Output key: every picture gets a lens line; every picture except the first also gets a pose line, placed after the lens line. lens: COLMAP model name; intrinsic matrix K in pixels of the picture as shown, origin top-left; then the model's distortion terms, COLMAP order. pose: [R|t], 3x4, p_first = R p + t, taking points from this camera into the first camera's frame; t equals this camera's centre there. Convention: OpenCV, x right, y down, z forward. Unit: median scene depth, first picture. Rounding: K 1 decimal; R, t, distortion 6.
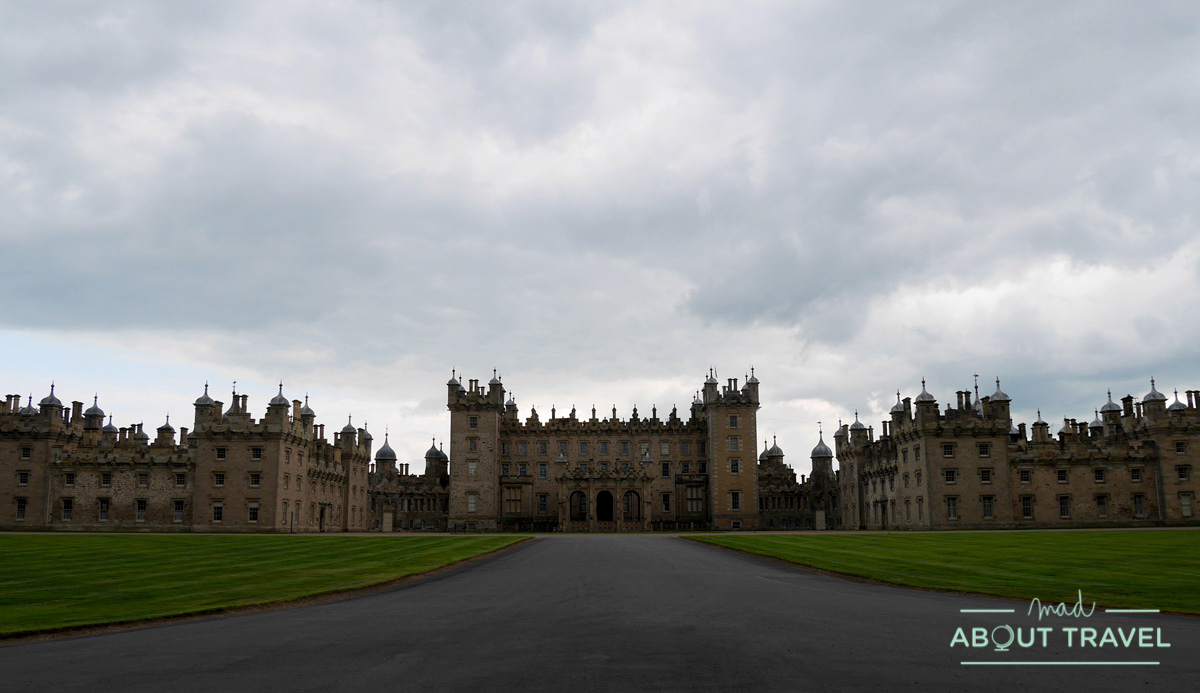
lens RADIAL K [[899.5, 0, 599.9], [0, 899.5, 383.6], [0, 0, 1]] dist [-0.080312, 0.002090]
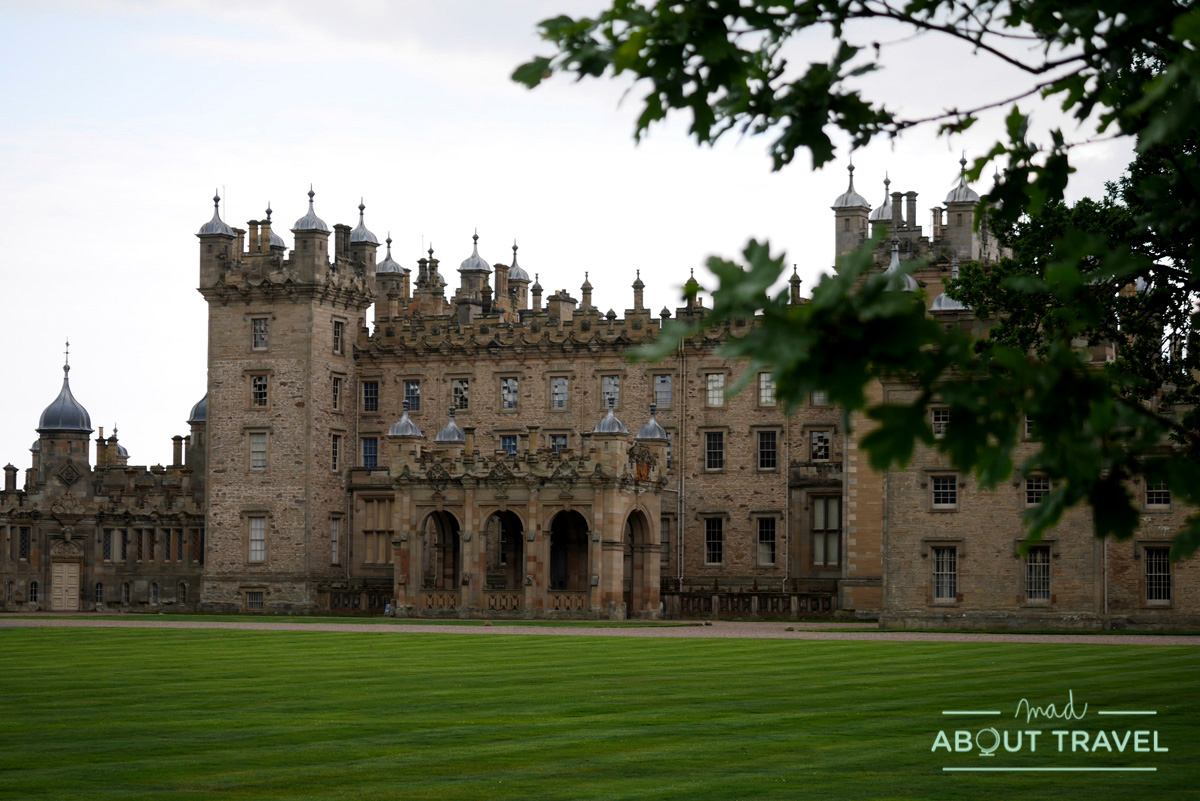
lens RADIAL K [[3226.0, 0, 600.0], [0, 3226.0, 400.5], [0, 0, 1]] dist [-0.048075, -0.154125]
pose [[0.916240, -0.011811, -0.400457, 0.548486], [0.051135, 0.994838, 0.087654, -0.041468], [0.397354, -0.100790, 0.912114, -0.208027]]
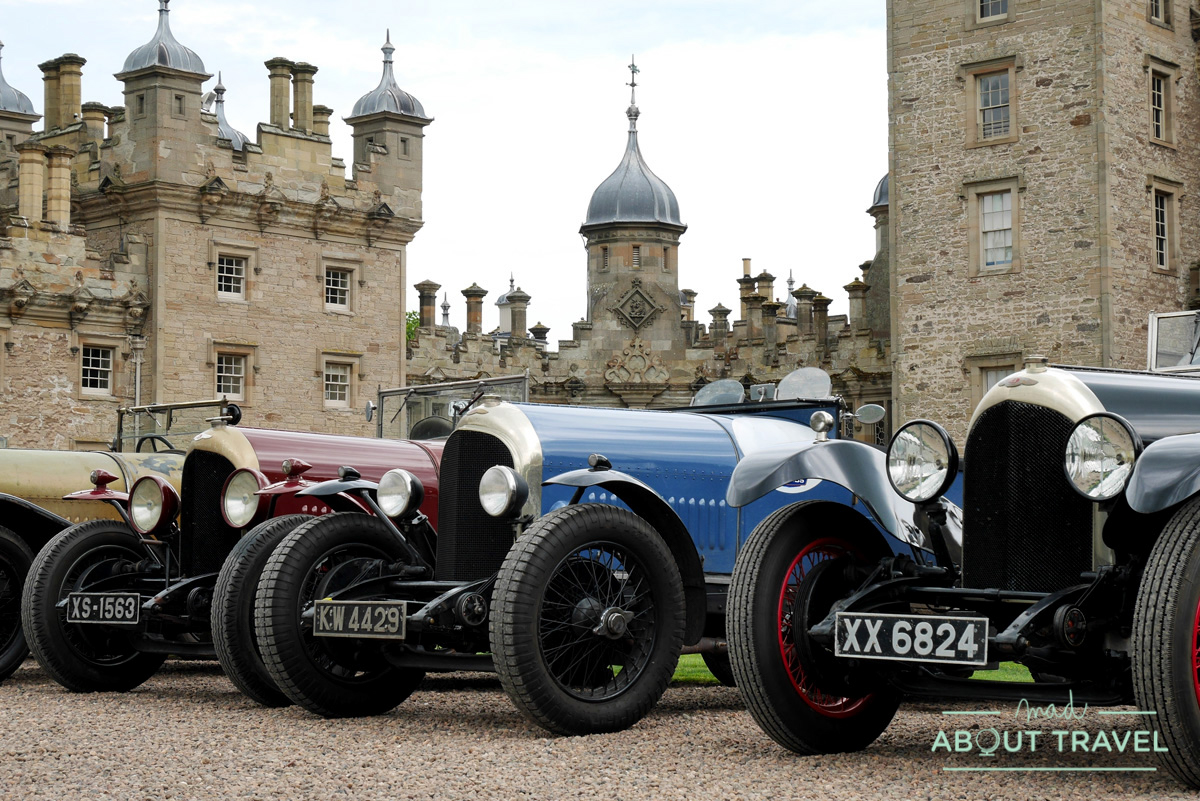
lens RADIAL K [[2183.7, 0, 600.0], [0, 2183.7, 400.5], [0, 0, 1]] dist [0.013050, -0.025179]
pose [[0.744980, -0.045597, -0.665527, 0.094857], [0.110394, 0.992332, 0.055586, 0.095022], [0.657889, -0.114881, 0.744301, 0.604503]]
